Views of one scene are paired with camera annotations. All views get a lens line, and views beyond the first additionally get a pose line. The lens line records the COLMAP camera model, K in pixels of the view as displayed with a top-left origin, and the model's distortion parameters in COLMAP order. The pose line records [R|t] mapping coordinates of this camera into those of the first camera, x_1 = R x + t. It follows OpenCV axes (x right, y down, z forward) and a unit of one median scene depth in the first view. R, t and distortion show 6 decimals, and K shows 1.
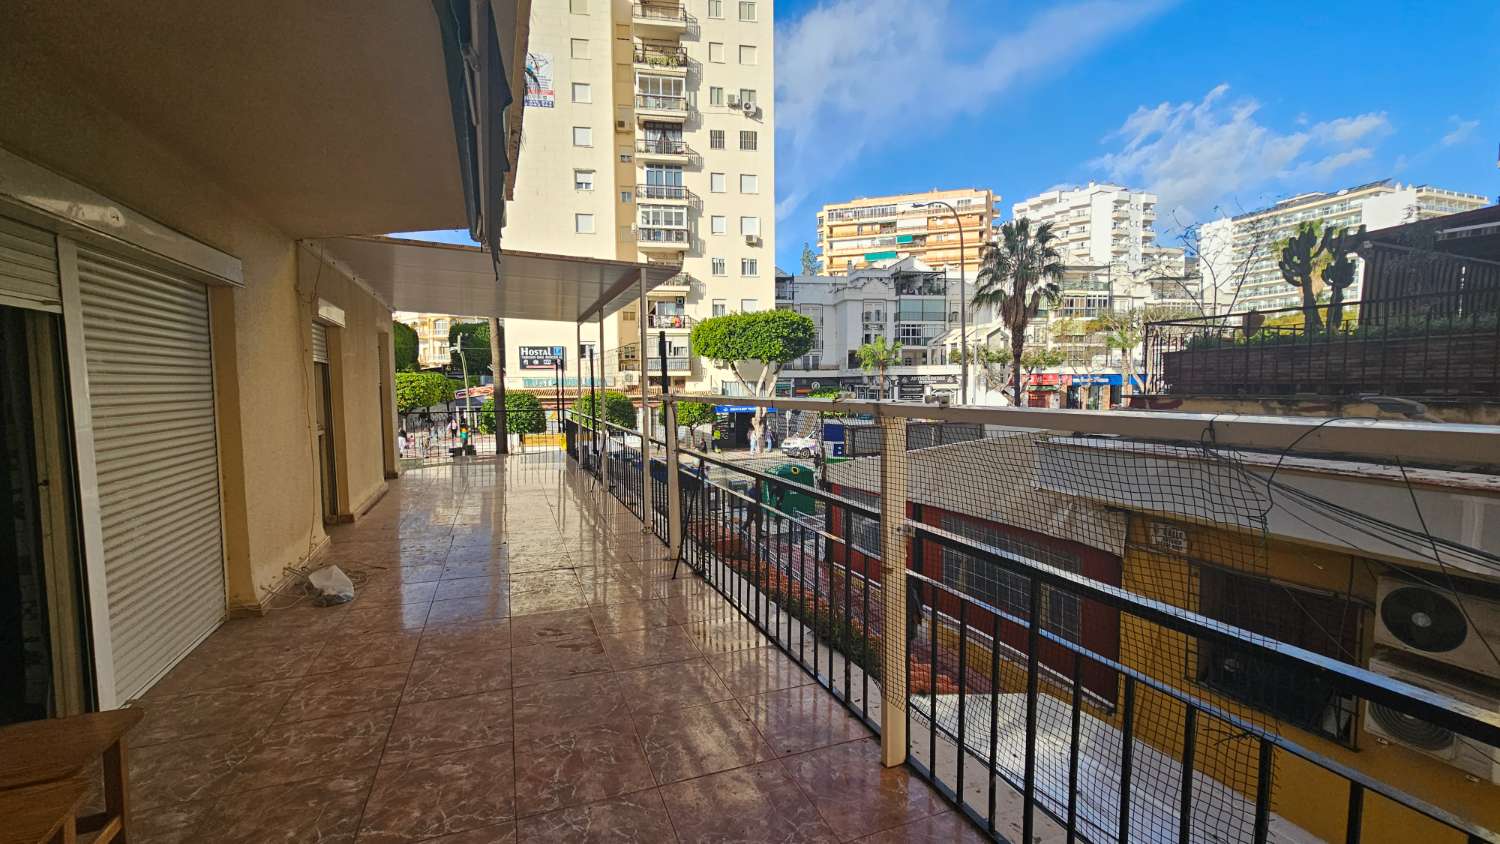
lens RADIAL K [[624.0, 0, 746.1], [0, 624.0, 425.4], [0, 0, 1]] dist [-0.000216, 0.000535]
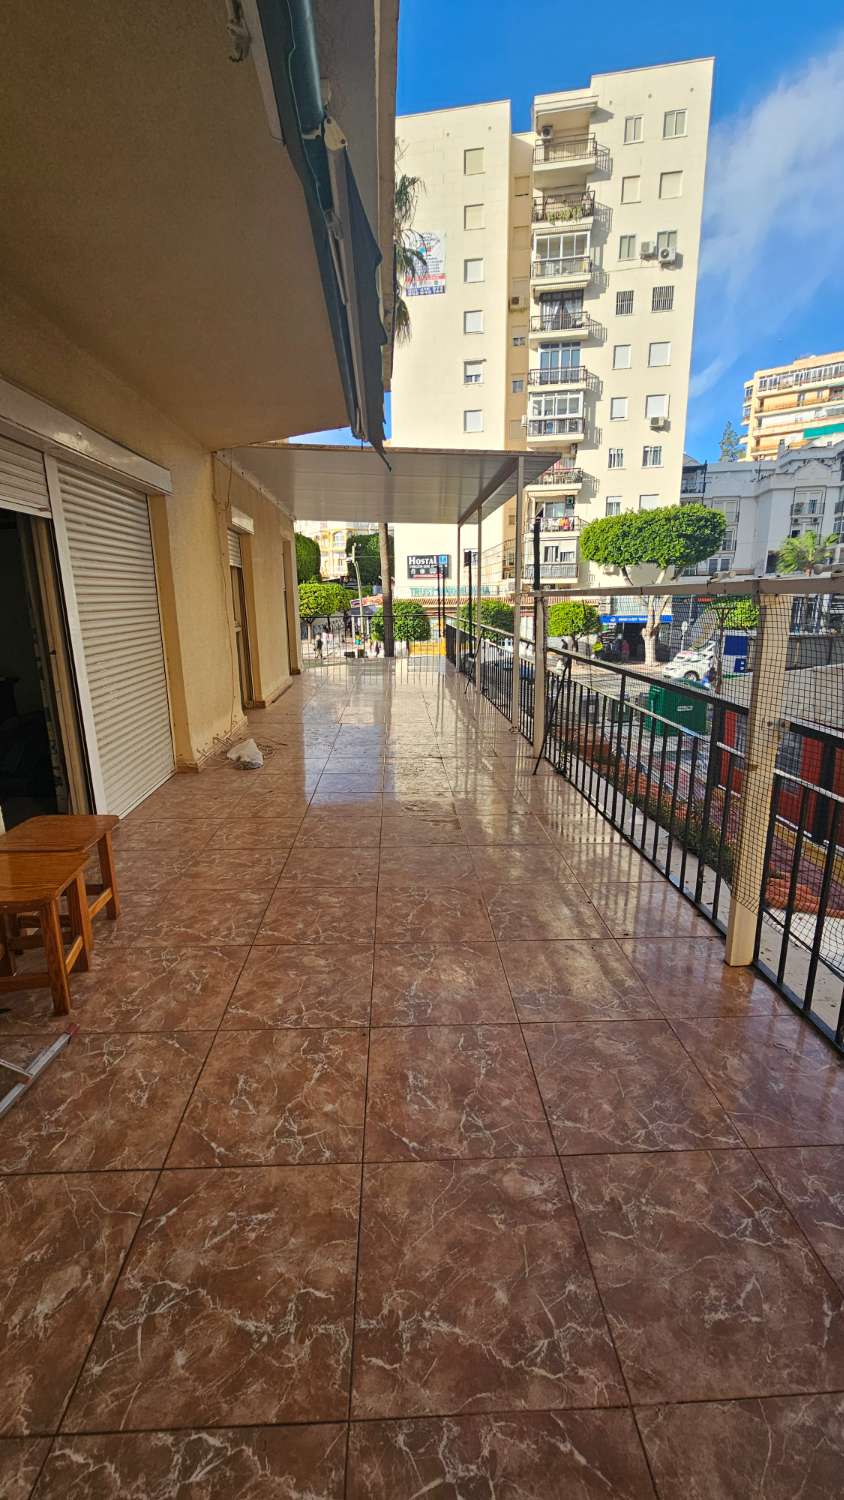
lens RADIAL K [[624.5, 0, 416.3], [0, 624.5, 745.8], [0, 0, 1]] dist [-0.003125, 0.000169]
pose [[0.943847, 0.071248, -0.322609, 0.008813], [-0.015258, 0.984828, 0.172859, 0.007918], [0.330030, -0.158230, 0.930614, -0.002571]]
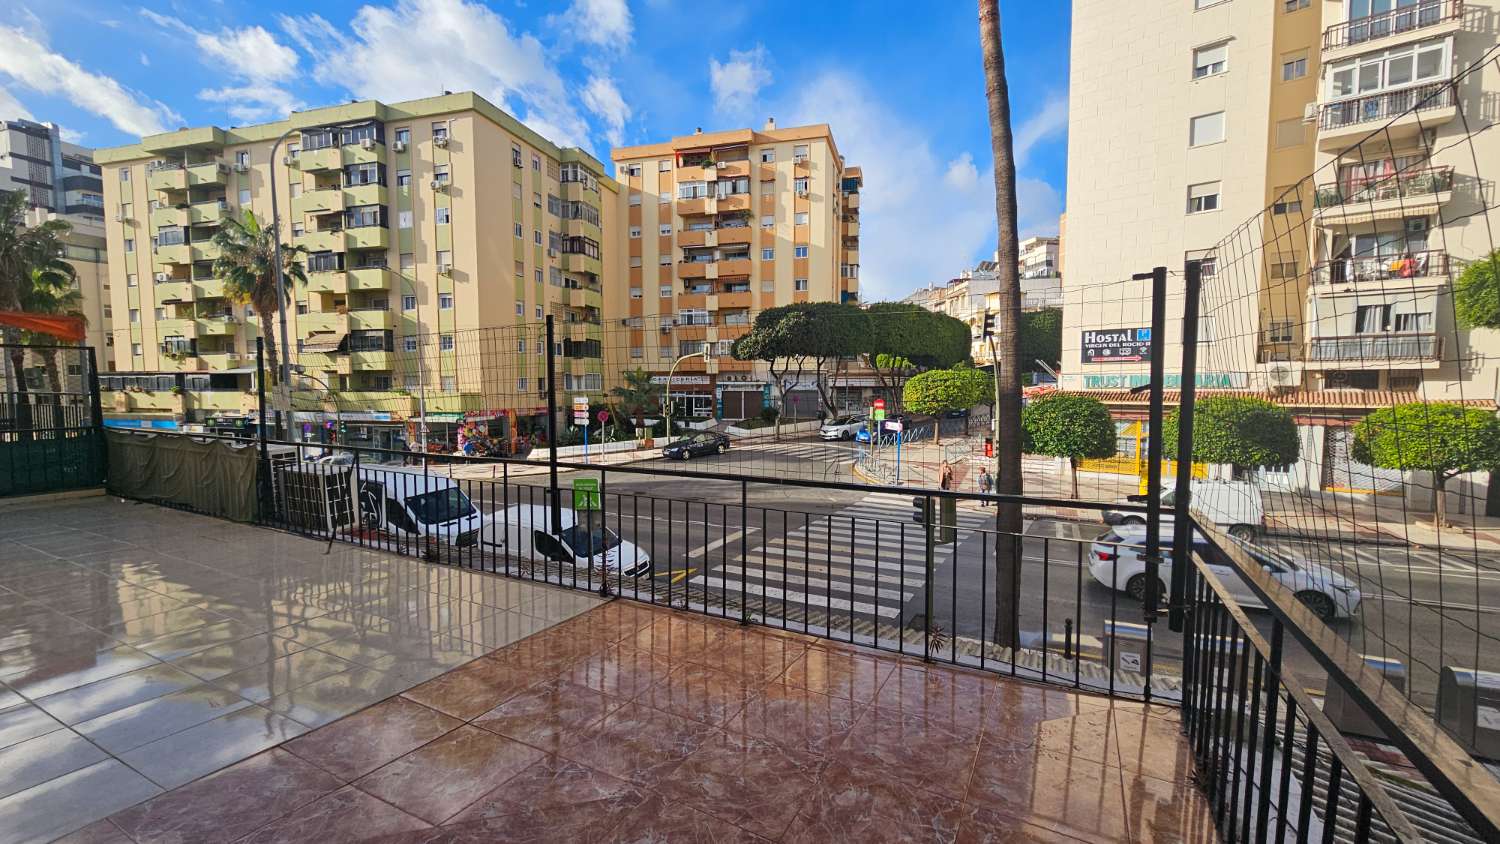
lens RADIAL K [[624.0, 0, 746.1], [0, 624.0, 425.4], [0, 0, 1]] dist [-0.000216, 0.000535]
pose [[0.653789, 0.055553, -0.754635, -0.149839], [-0.057493, 0.998065, 0.023664, -0.028153], [0.754490, 0.027915, 0.655718, 0.517707]]
